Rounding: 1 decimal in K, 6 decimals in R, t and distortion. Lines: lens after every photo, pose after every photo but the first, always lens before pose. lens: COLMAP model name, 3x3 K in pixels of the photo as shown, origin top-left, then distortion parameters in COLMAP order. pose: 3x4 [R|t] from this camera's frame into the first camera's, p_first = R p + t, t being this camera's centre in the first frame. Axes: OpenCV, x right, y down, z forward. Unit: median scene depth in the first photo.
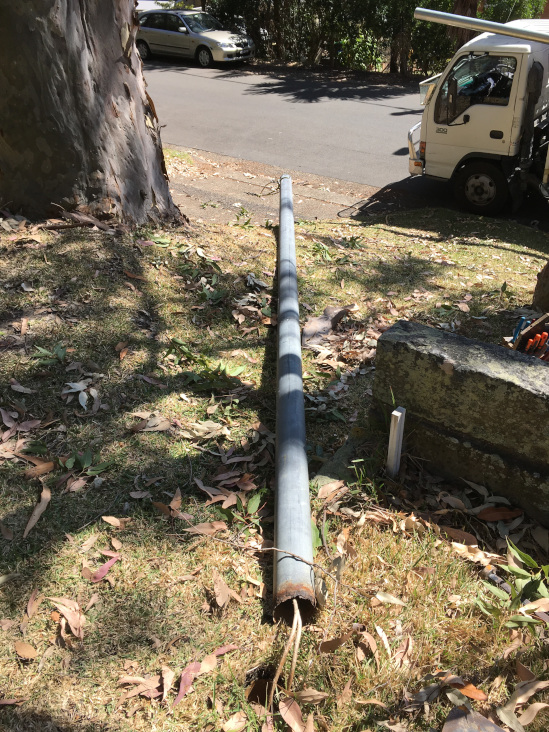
lens RADIAL K [[619.5, 0, 272.5], [0, 619.5, 363.6], [0, 0, 1]] dist [0.080554, -0.113590]
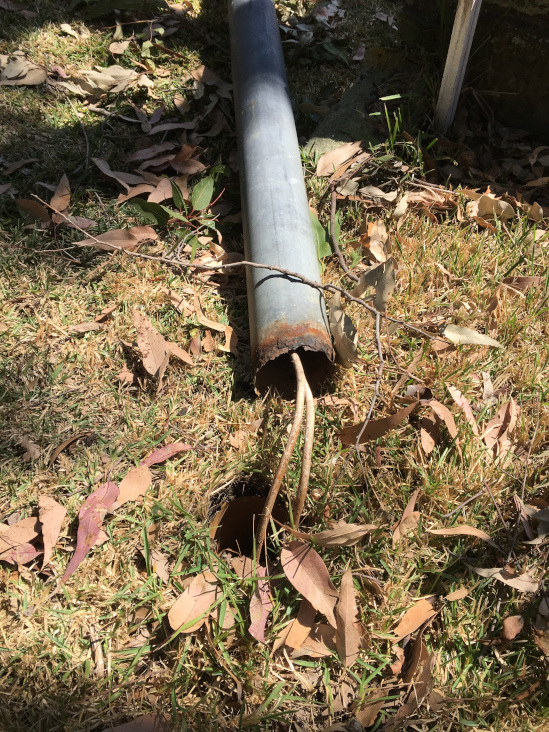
lens RADIAL K [[619.5, 0, 272.5], [0, 619.5, 363.6], [0, 0, 1]] dist [0.080554, -0.113590]
pose [[0.996128, -0.075650, 0.044796, -0.005141], [0.051281, 0.913815, 0.402881, 0.162307], [-0.071413, -0.399024, 0.914155, 0.482450]]
